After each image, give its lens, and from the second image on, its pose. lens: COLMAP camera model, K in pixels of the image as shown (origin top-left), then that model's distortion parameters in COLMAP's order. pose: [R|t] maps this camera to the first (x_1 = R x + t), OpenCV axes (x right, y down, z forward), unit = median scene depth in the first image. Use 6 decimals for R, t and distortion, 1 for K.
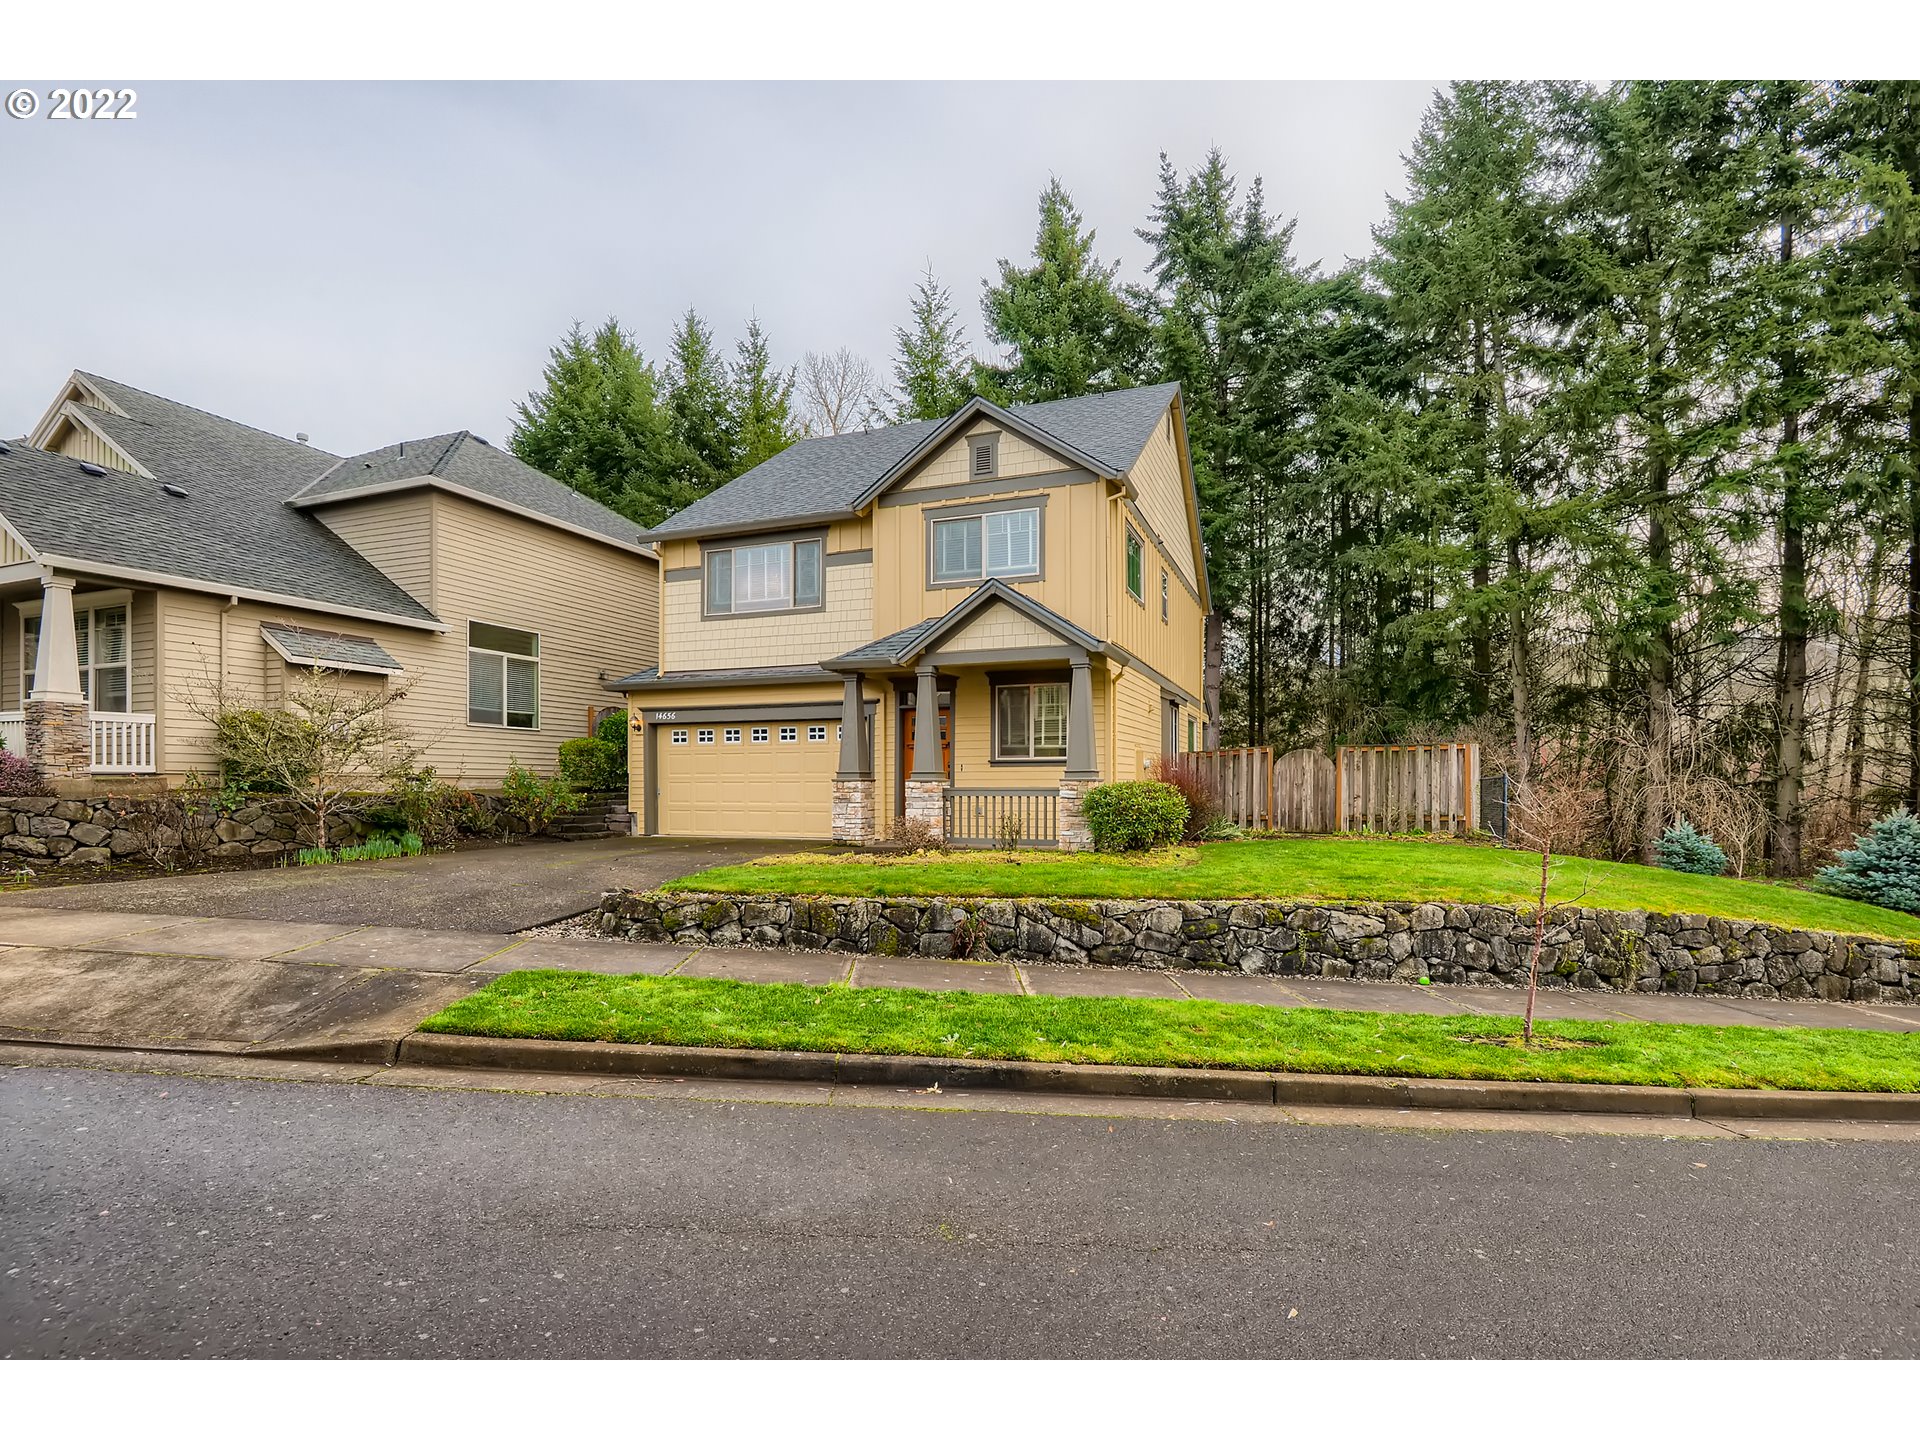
lens RADIAL K [[1035.8, 0, 854.8], [0, 1035.8, 776.0], [0, 0, 1]] dist [0.001941, -0.011931]
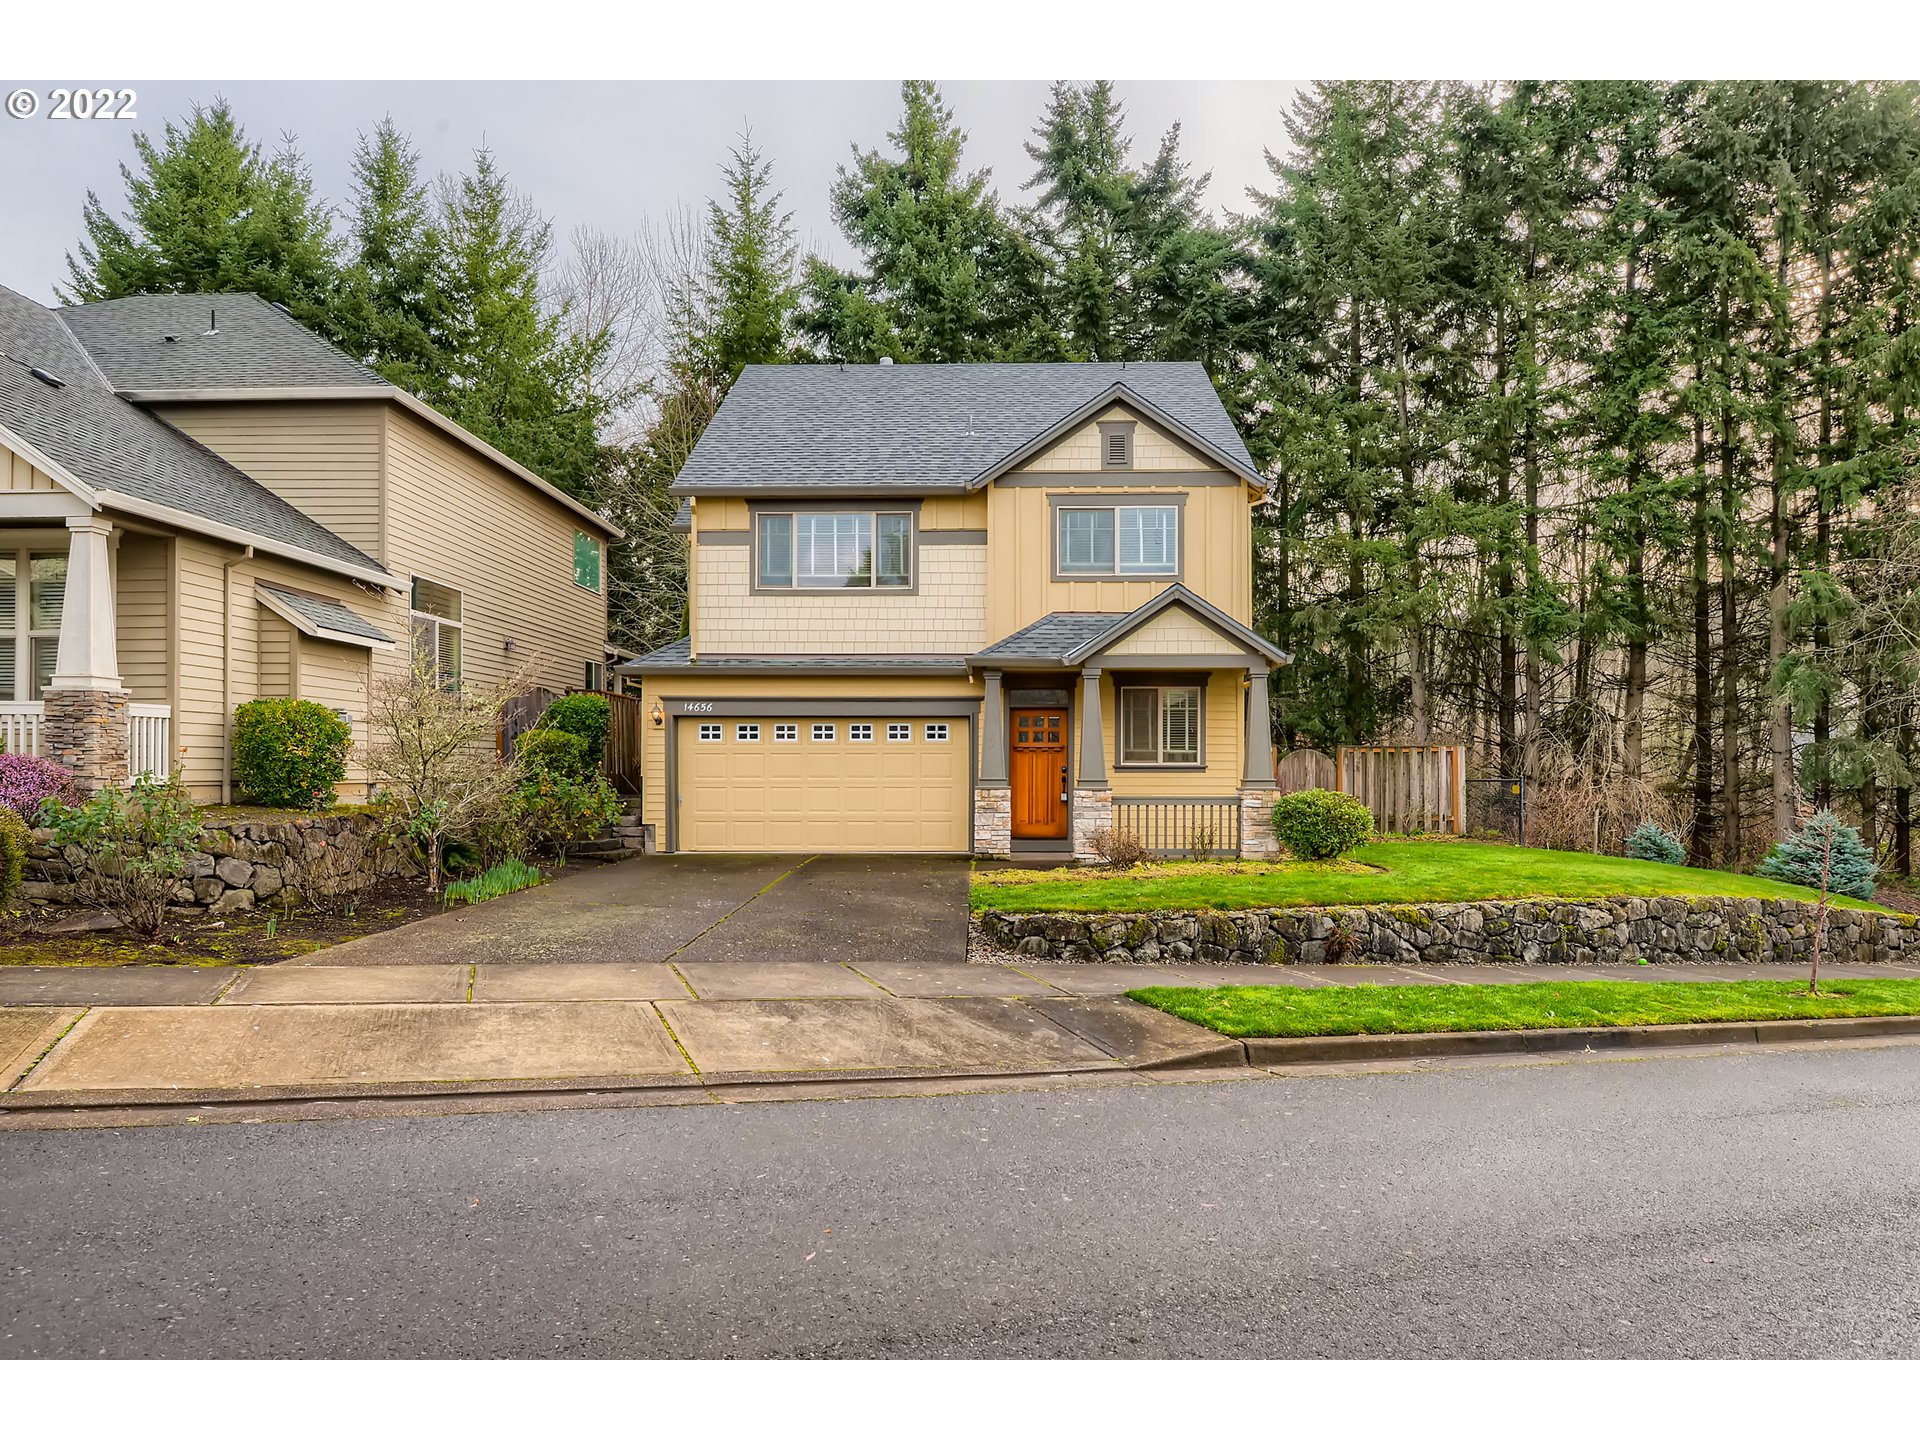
lens RADIAL K [[1393.1, 0, 930.1], [0, 1393.1, 744.8], [0, 0, 1]] dist [0.013536, 0.001134]
pose [[0.922770, 0.005954, 0.385305, -0.515275], [-0.003209, 0.999965, -0.007767, -0.023581], [-0.385337, 0.005930, 0.922757, -0.109078]]
